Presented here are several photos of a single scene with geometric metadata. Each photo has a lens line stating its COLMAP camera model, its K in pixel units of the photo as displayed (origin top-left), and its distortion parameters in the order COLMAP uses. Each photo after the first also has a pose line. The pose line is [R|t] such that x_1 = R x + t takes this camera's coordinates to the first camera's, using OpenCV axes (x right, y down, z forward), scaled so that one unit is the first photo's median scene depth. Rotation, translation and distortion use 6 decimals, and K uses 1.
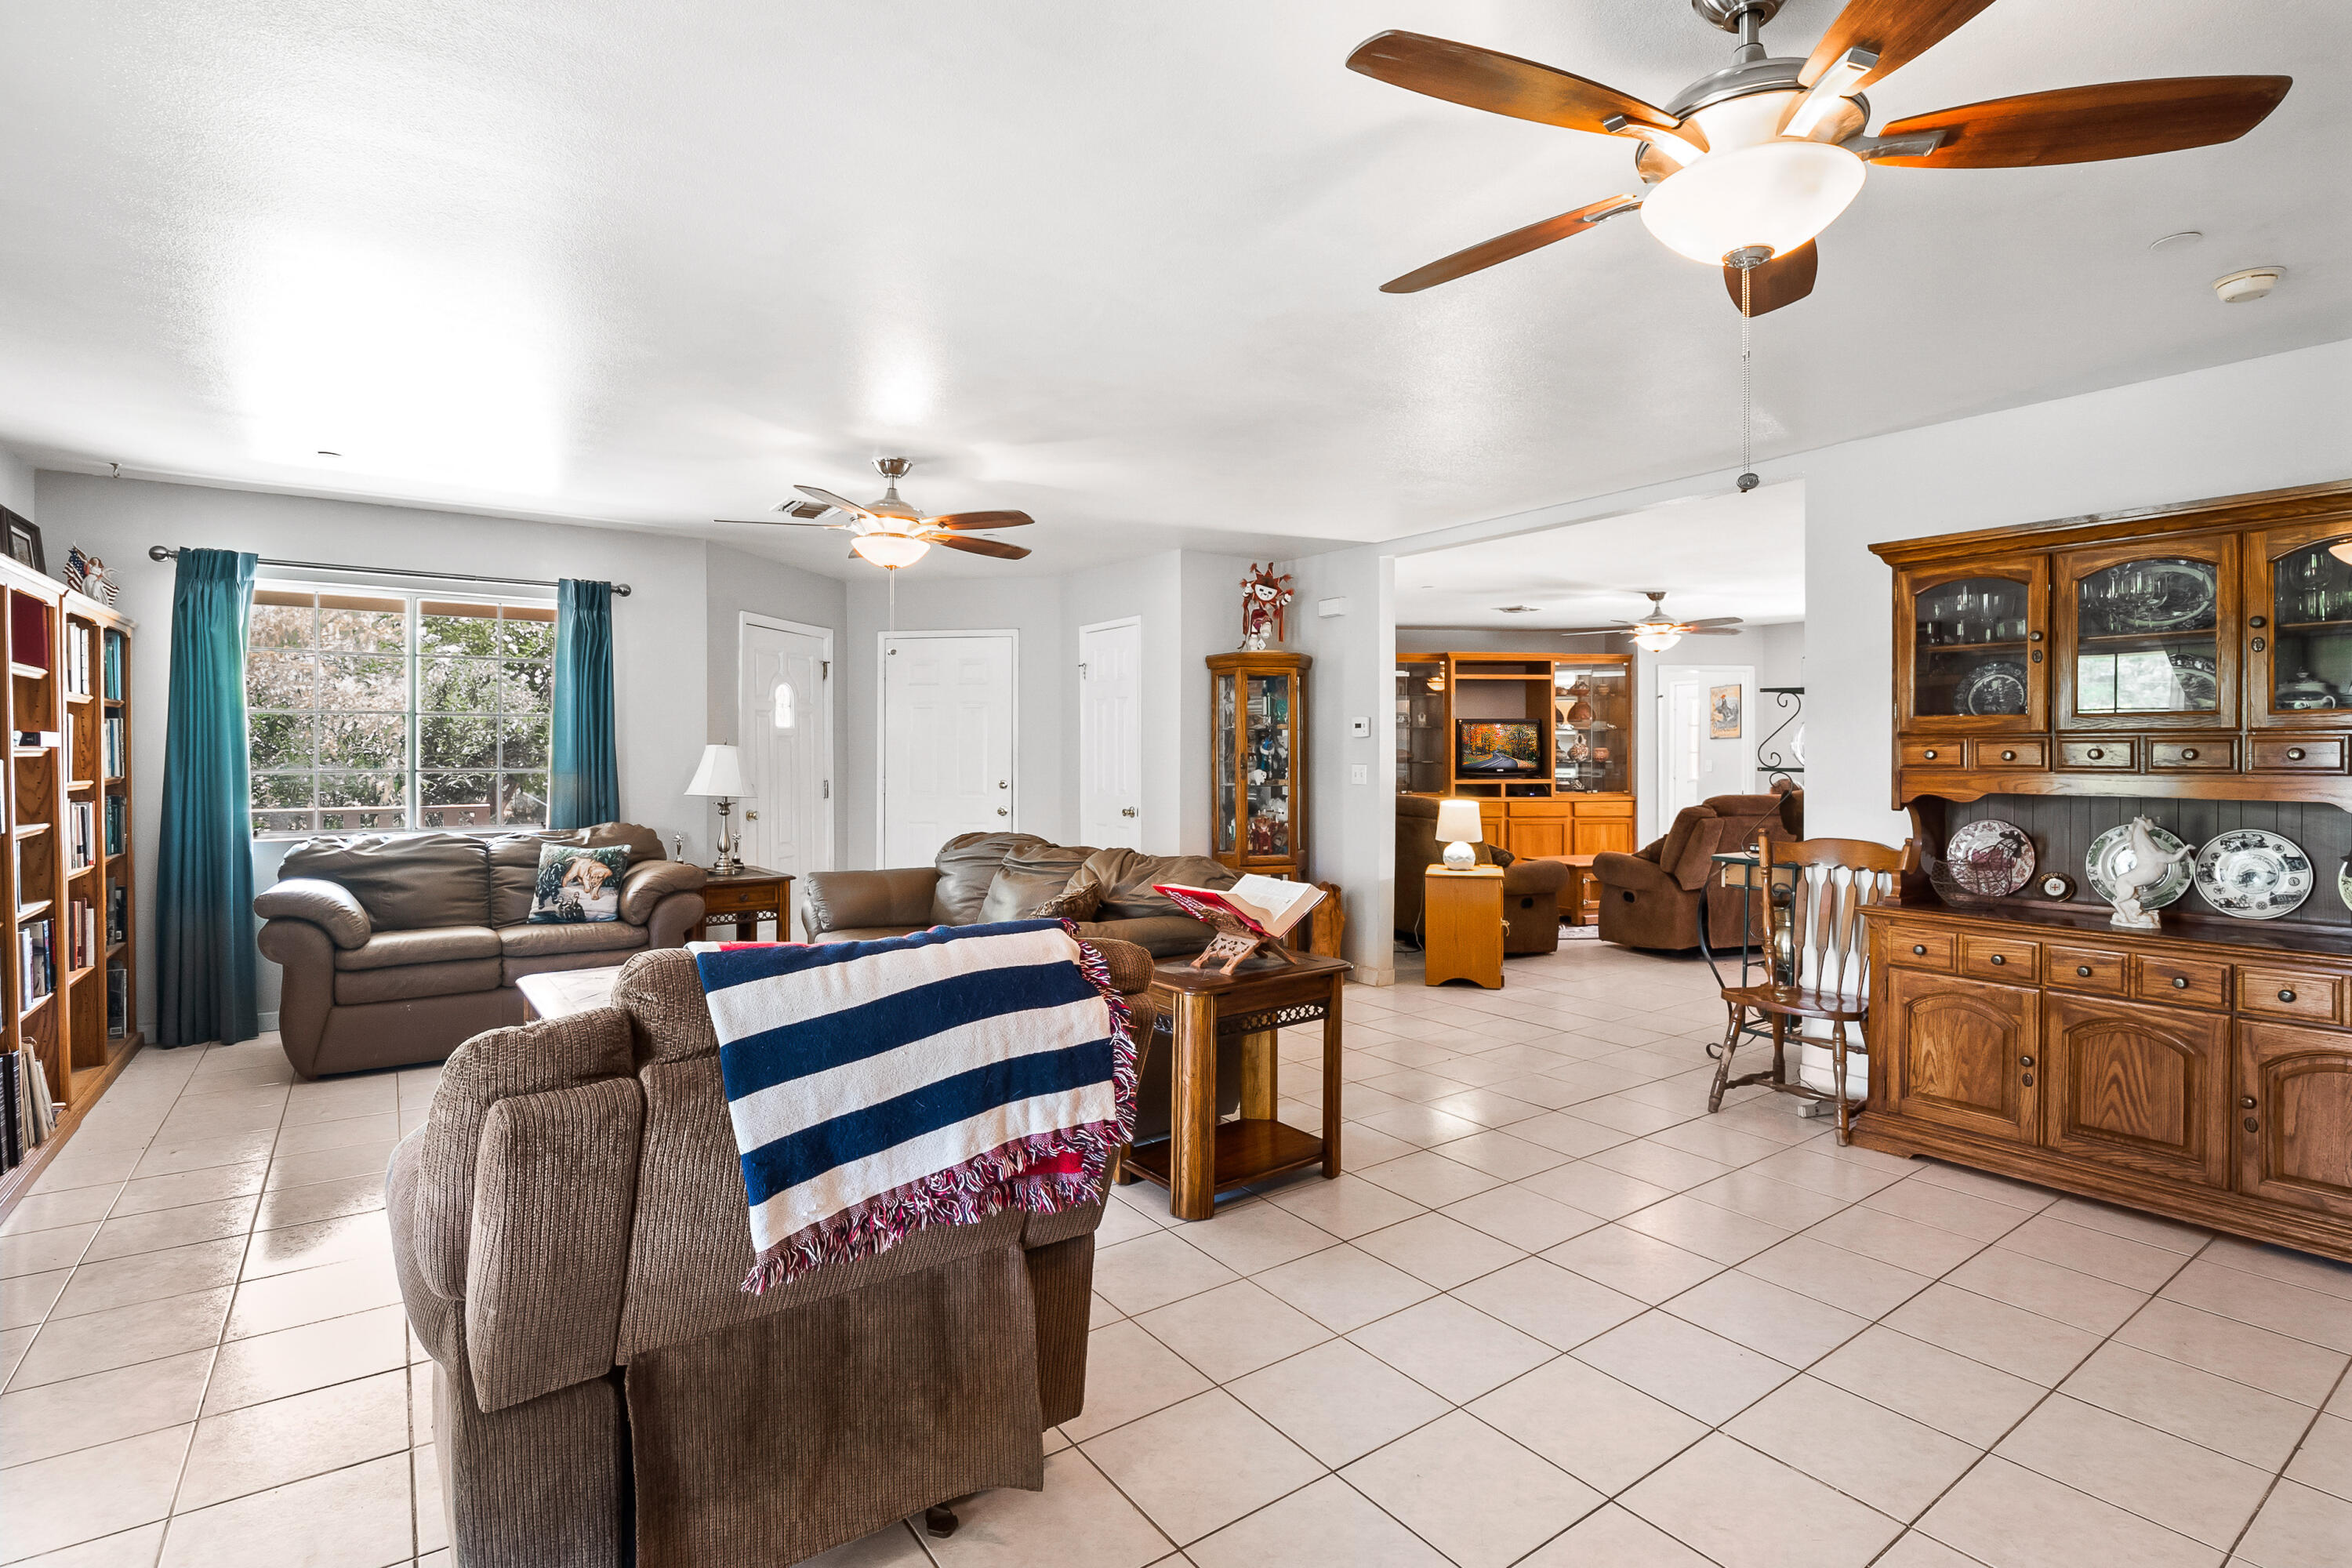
lens RADIAL K [[1124.0, 0, 1182.7], [0, 1124.0, 759.1], [0, 0, 1]] dist [-0.011138, -0.002494]
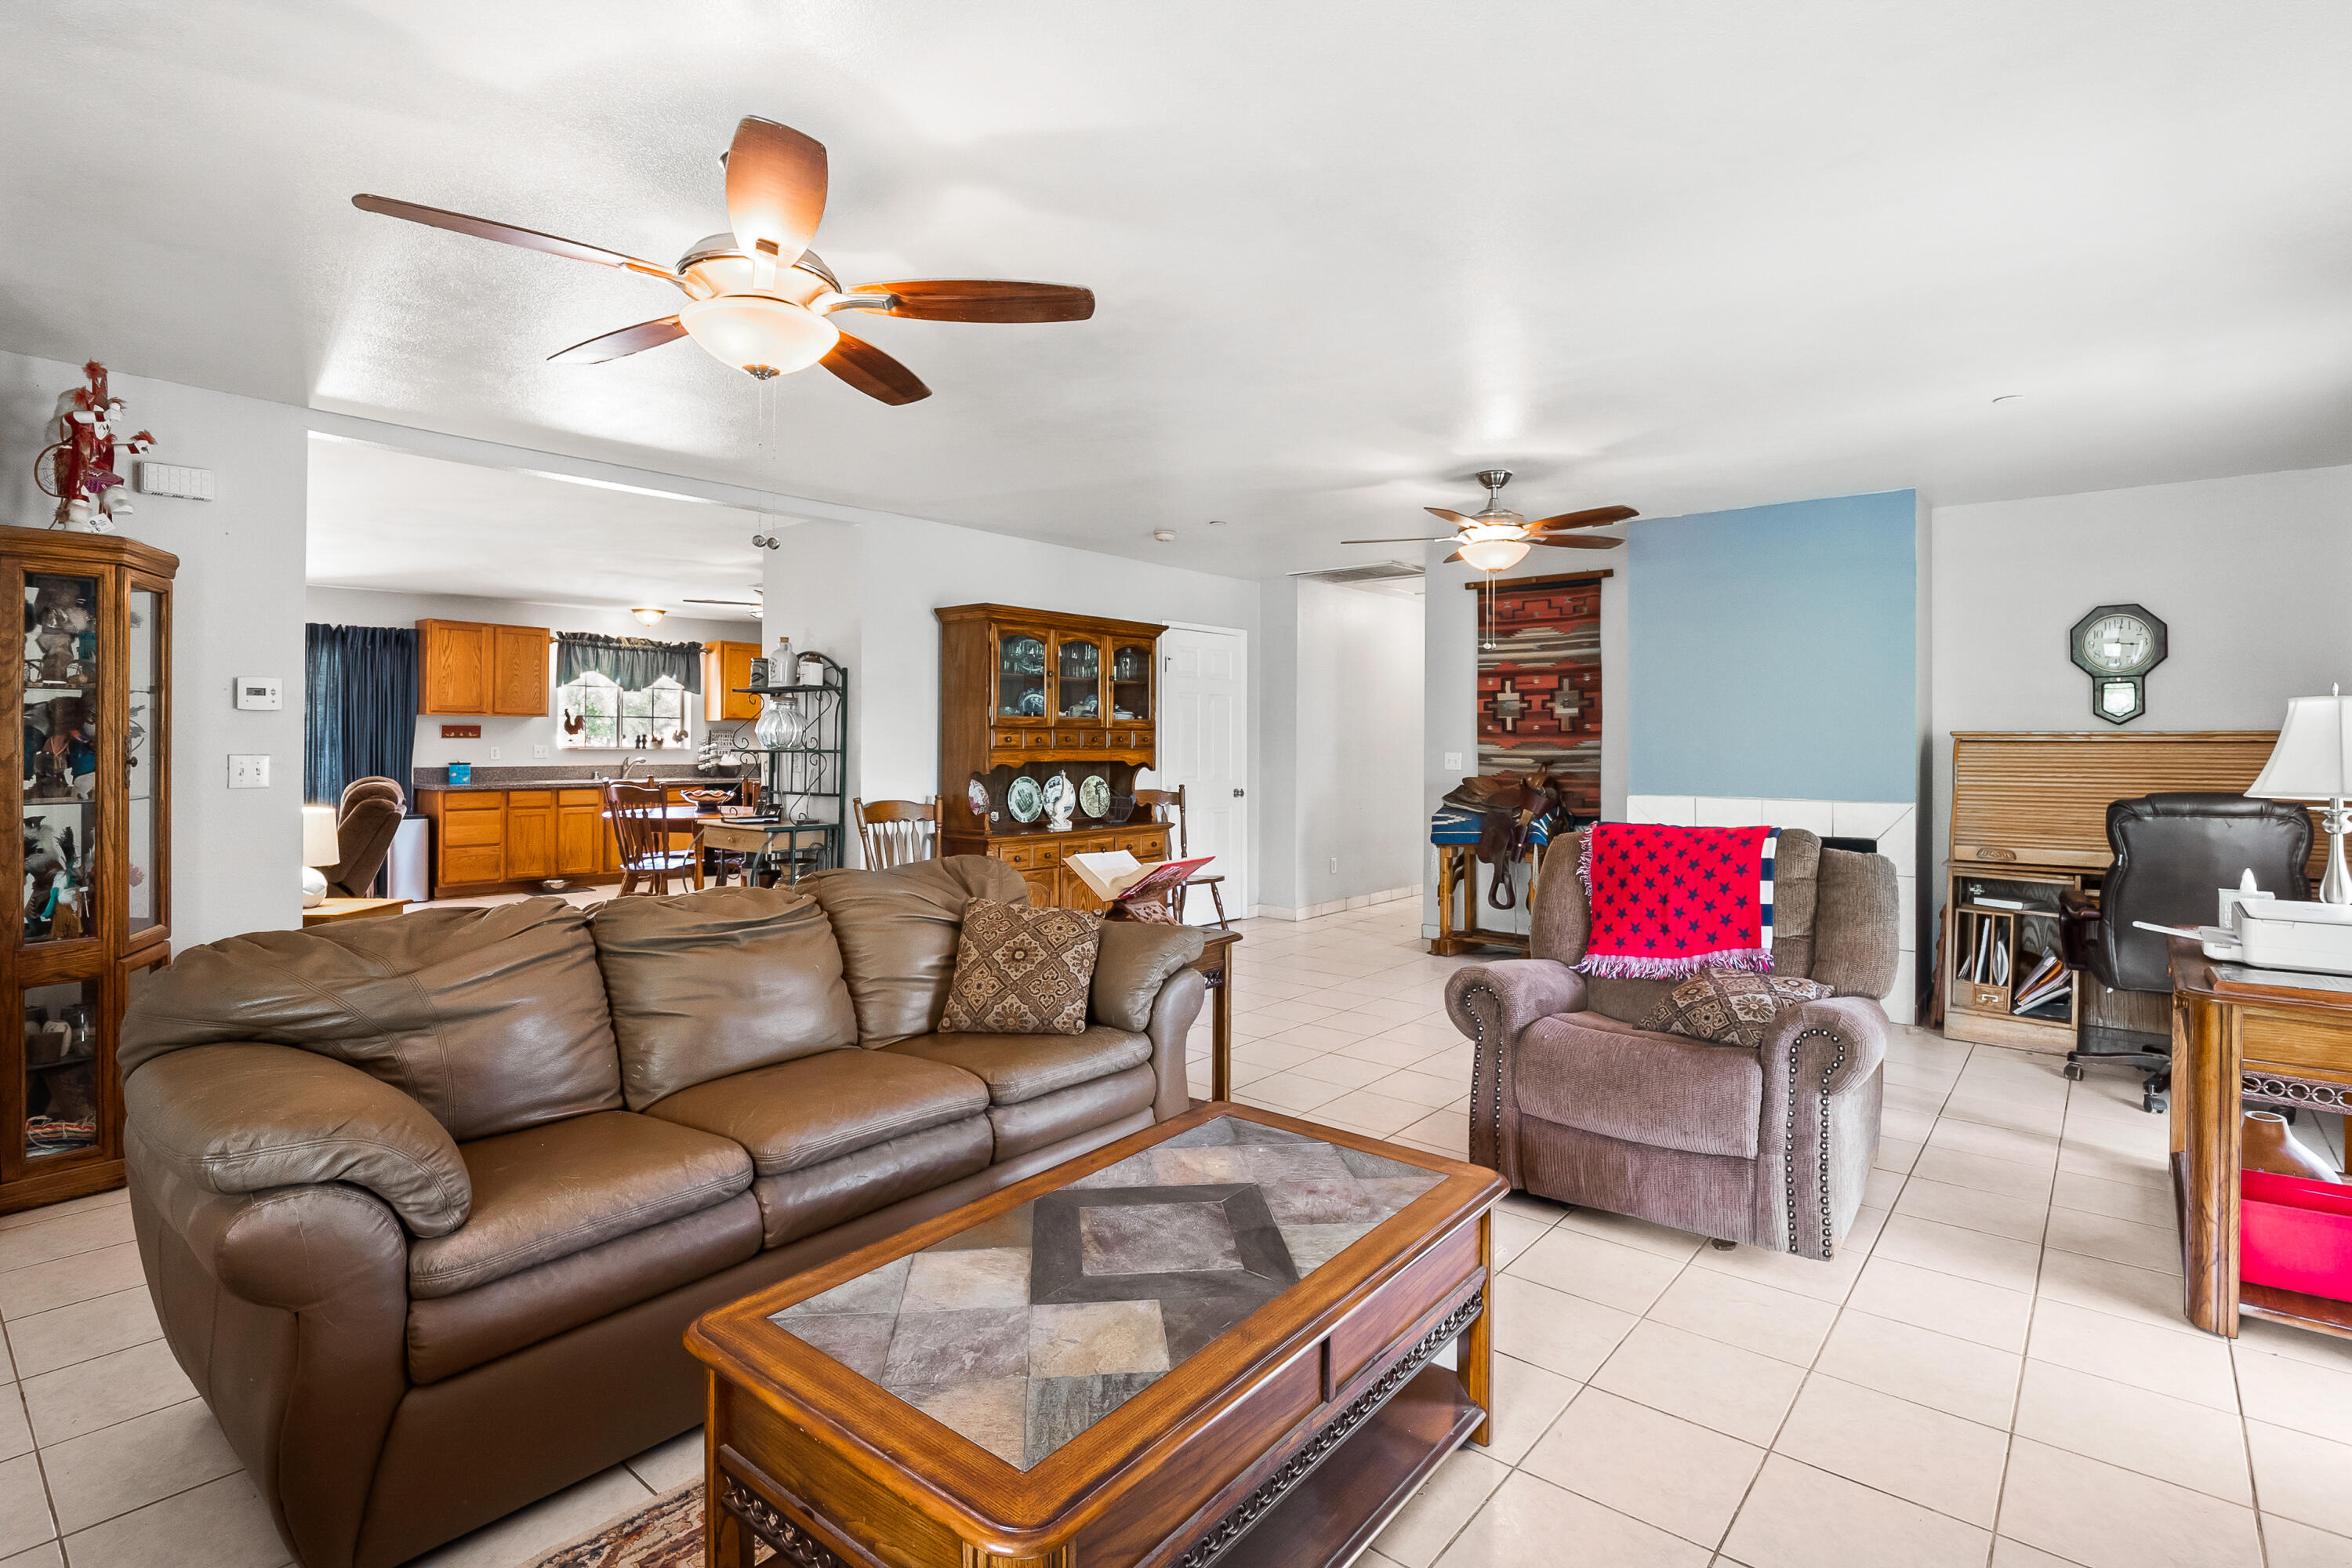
lens RADIAL K [[1124.0, 0, 1213.3], [0, 1124.0, 730.9], [0, 0, 1]] dist [-0.011138, -0.002494]
pose [[-0.264515, 0.005931, 0.964363, -0.338234], [0.000849, 0.999982, -0.005917, -0.002411], [-0.964381, -0.000747, -0.264515, 0.396956]]
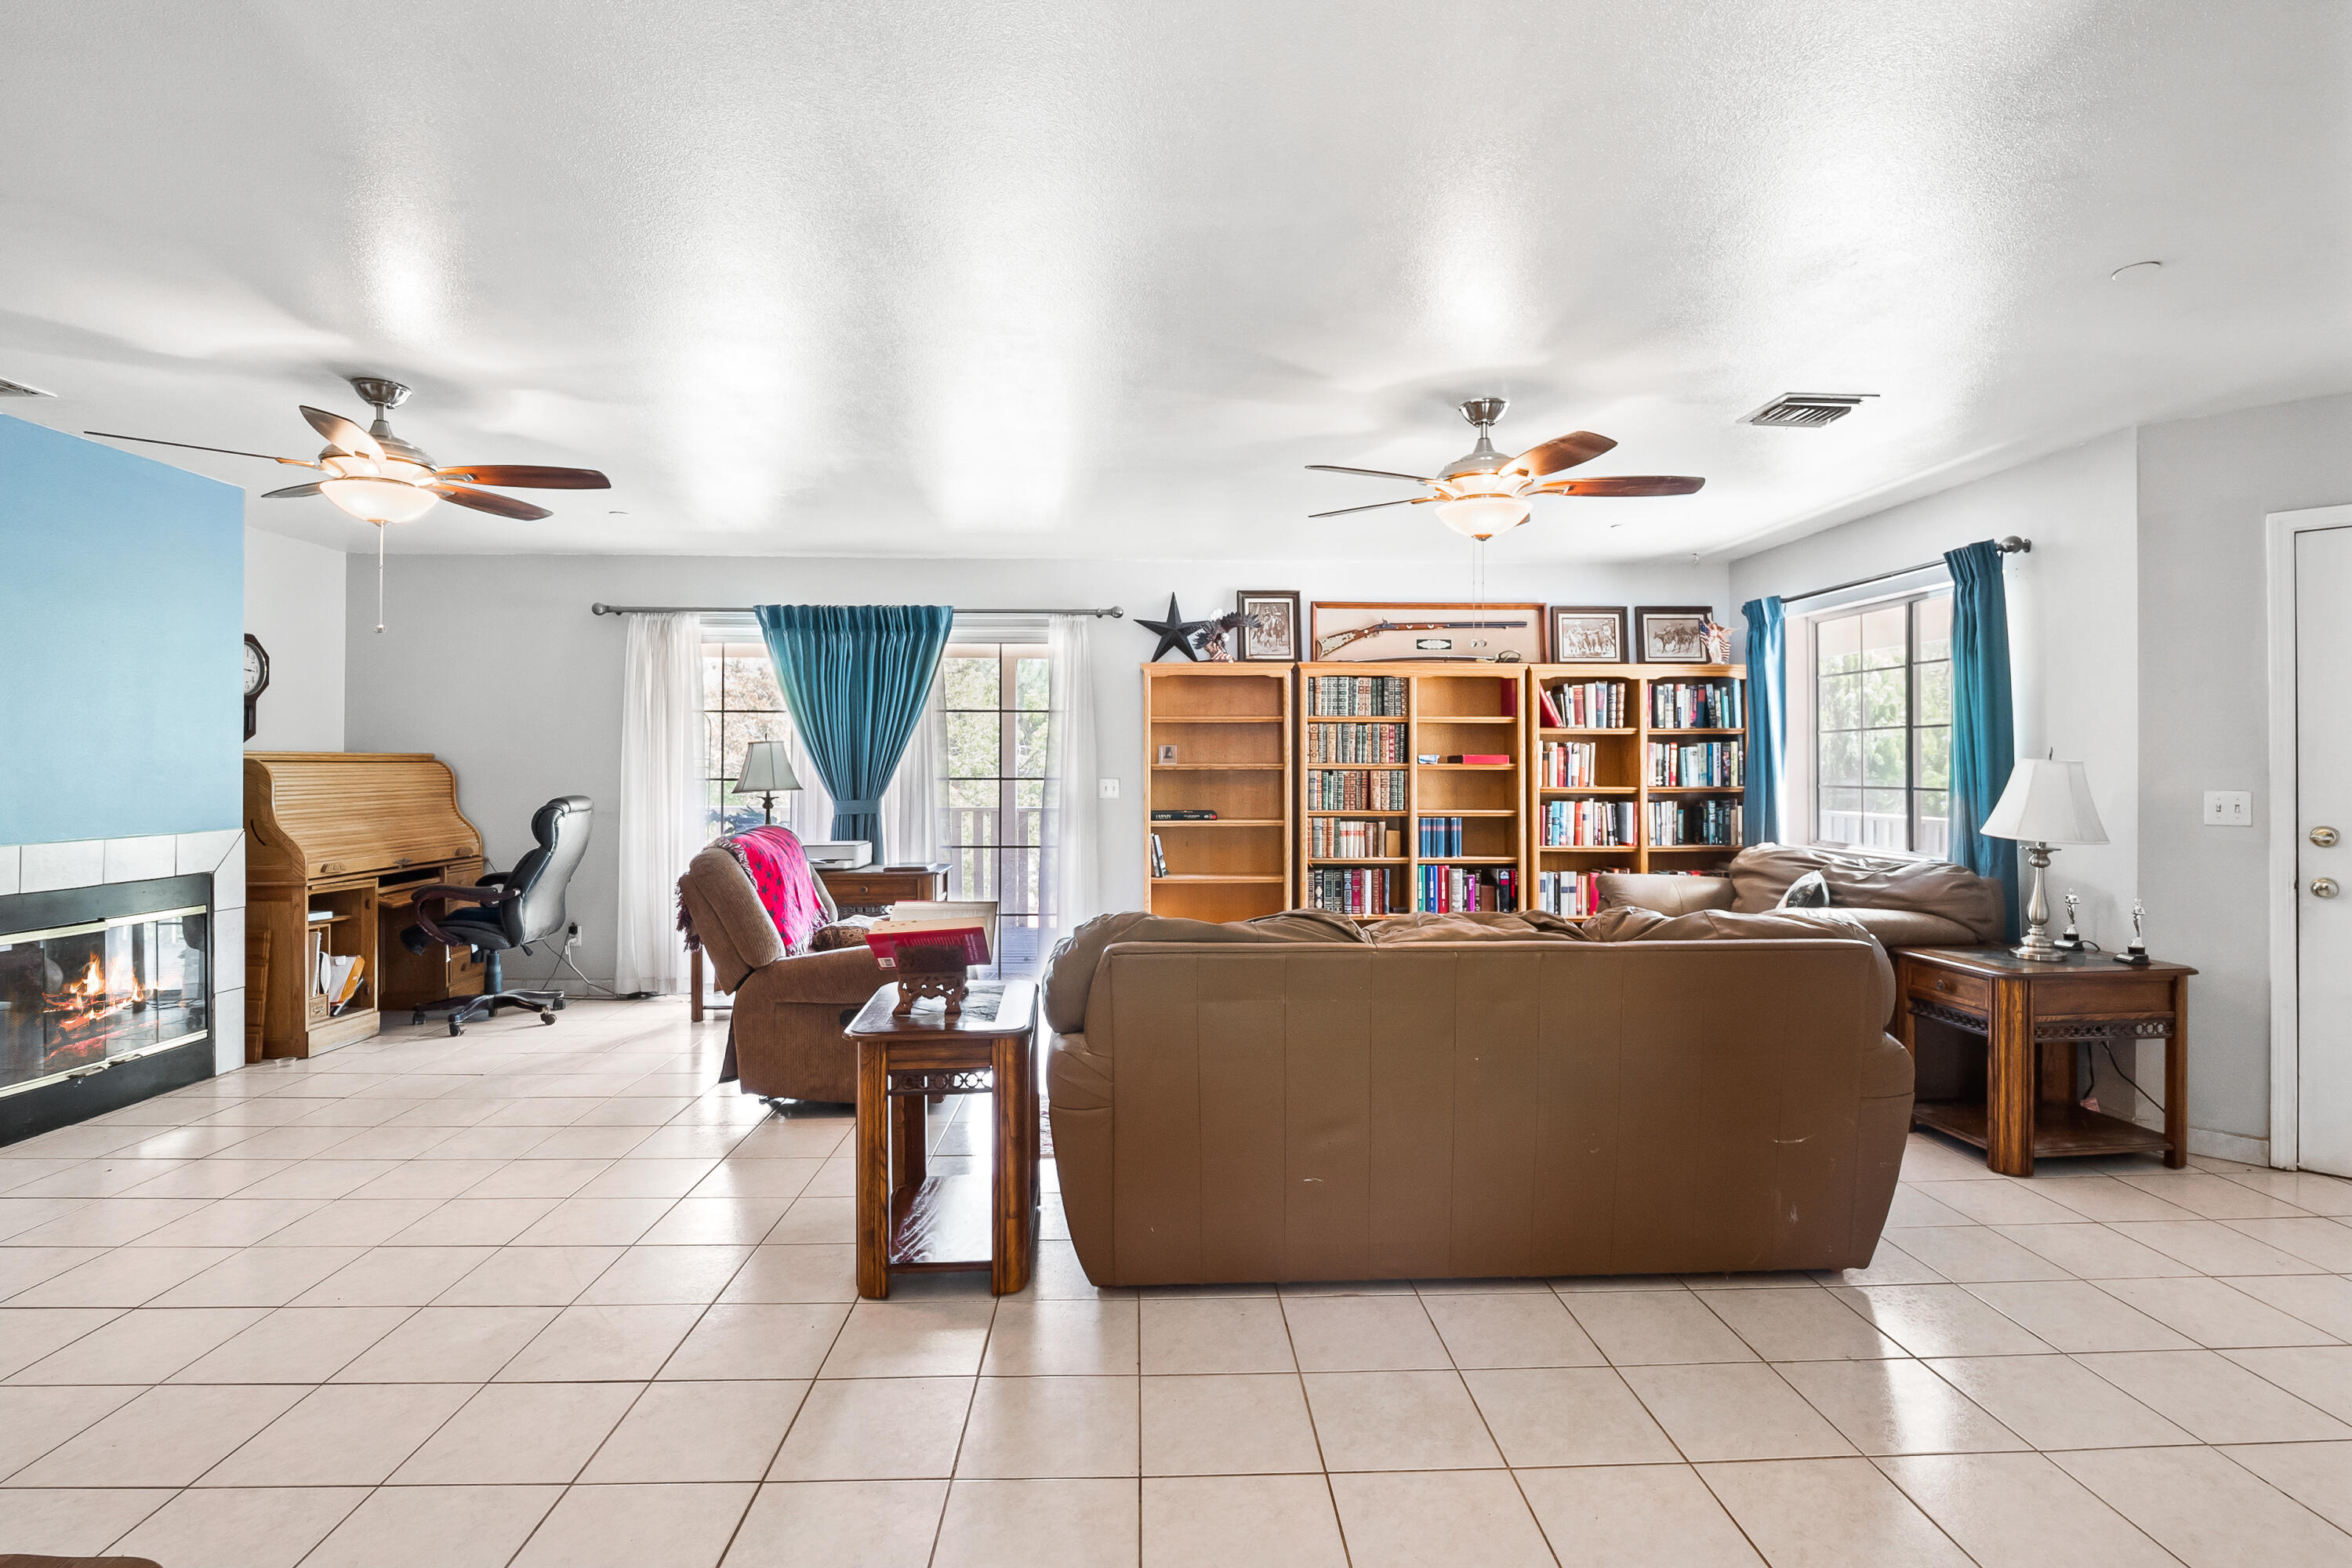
lens RADIAL K [[1124.0, 0, 1196.0], [0, 1124.0, 761.8], [0, 0, 1]] dist [-0.011138, -0.002494]
pose [[-0.543628, -0.002432, -0.839323, 0.228956], [-0.007221, 0.999972, 0.001779, -0.004447], [0.839295, 0.007028, -0.543630, 0.547223]]
